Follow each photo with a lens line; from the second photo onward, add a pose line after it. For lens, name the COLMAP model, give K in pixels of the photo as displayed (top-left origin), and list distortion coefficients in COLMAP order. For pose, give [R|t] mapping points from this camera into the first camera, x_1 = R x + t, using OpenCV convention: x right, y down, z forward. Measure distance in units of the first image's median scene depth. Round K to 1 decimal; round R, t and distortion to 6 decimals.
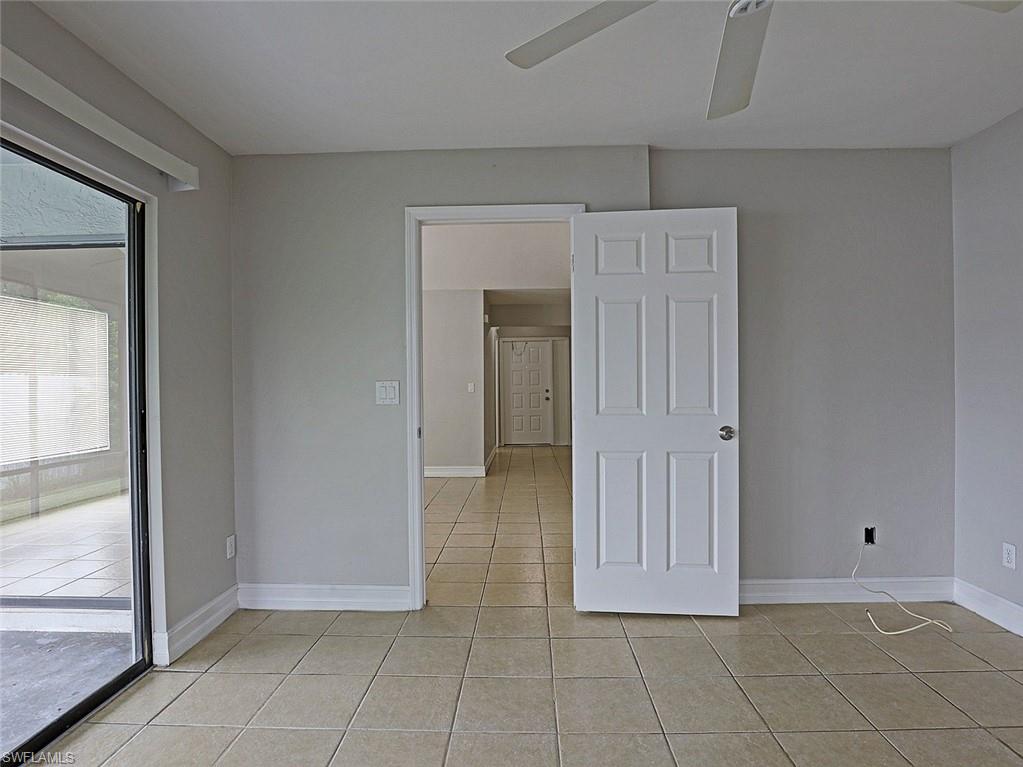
lens RADIAL K [[577.3, 0, 529.3], [0, 577.3, 381.9], [0, 0, 1]] dist [-0.000901, -0.000927]
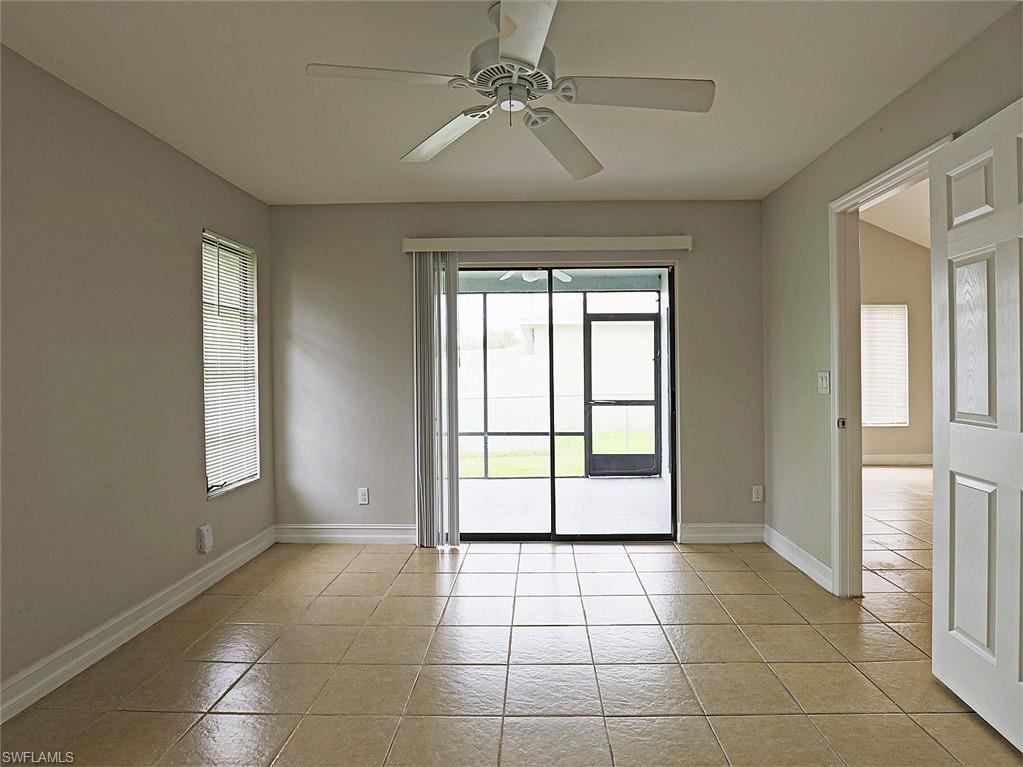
lens RADIAL K [[577.3, 0, 529.3], [0, 577.3, 381.9], [0, 0, 1]] dist [-0.000901, -0.000927]
pose [[0.013985, 0.024749, -0.999596, 0.820796], [0.008741, 0.999652, 0.024873, -0.013433], [0.999864, -0.009086, 0.013764, 0.448465]]
